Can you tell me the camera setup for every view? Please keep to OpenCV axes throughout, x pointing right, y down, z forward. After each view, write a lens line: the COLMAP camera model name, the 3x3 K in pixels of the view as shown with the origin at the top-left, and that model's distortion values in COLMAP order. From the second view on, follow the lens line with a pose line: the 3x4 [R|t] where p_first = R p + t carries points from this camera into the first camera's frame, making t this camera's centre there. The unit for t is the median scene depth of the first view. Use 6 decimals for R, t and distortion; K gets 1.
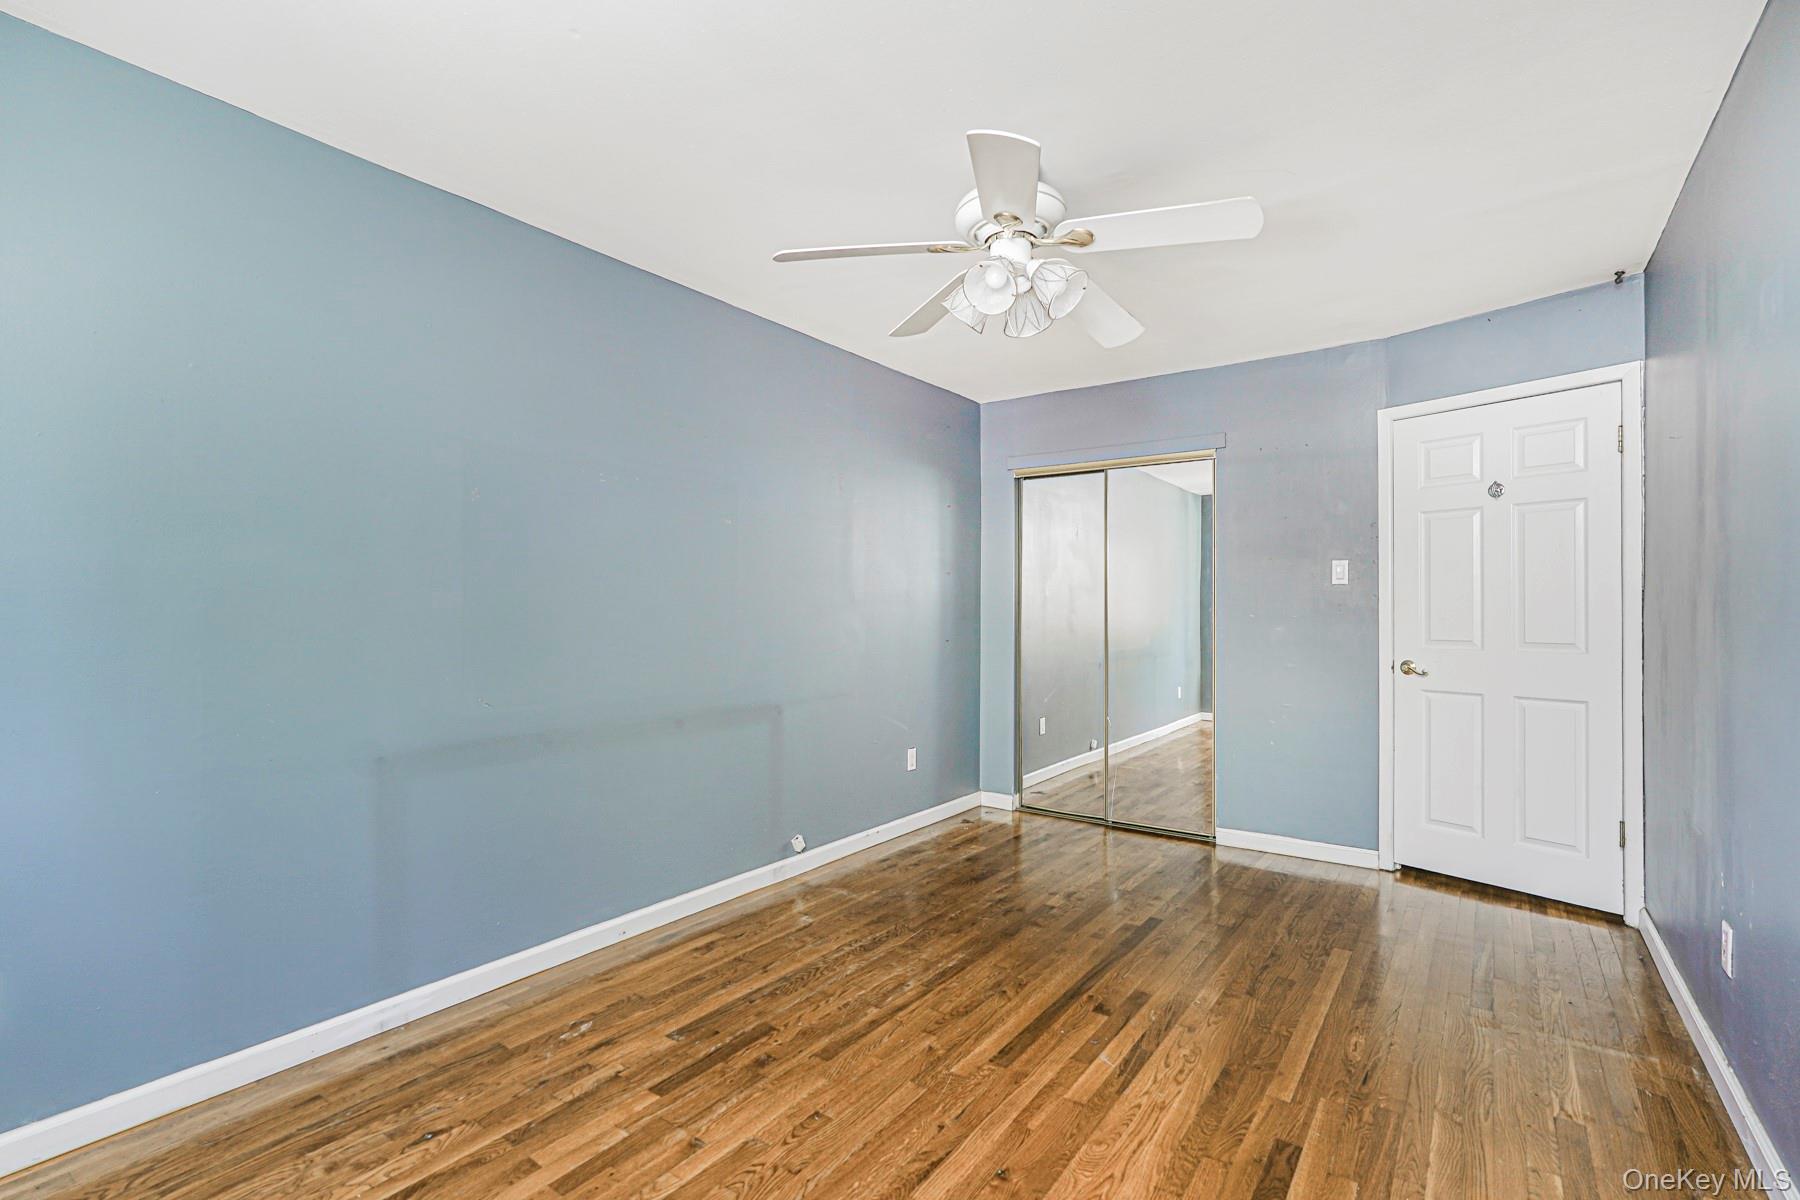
lens RADIAL K [[821.9, 0, 916.5], [0, 821.9, 604.3], [0, 0, 1]] dist [-0.023368, 0.007192]
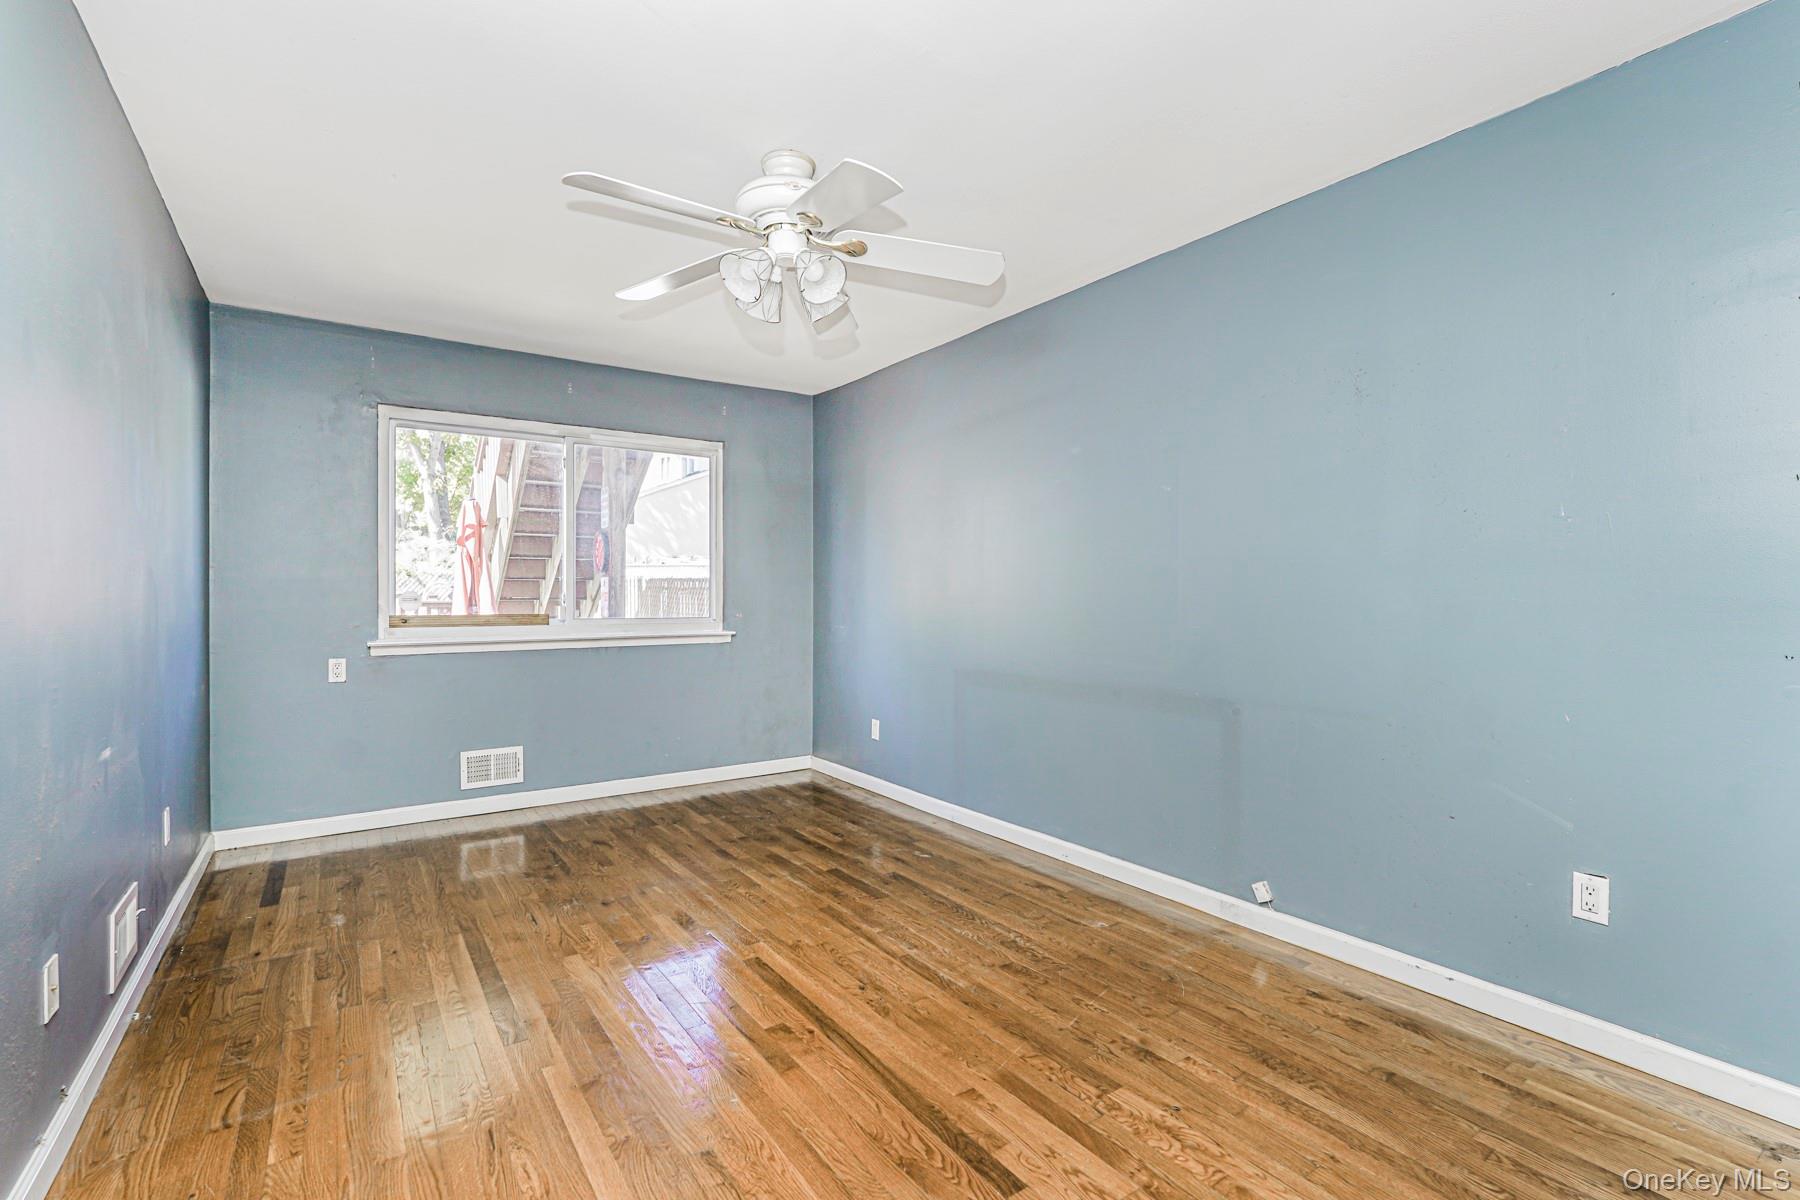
lens RADIAL K [[821.9, 0, 916.5], [0, 821.9, 604.3], [0, 0, 1]] dist [-0.023368, 0.007192]
pose [[-0.332917, 0.009040, -0.942913, 0.927782], [0.003290, 0.999959, 0.008425, 0.026887], [0.942950, -0.000297, -0.332933, 1.319942]]
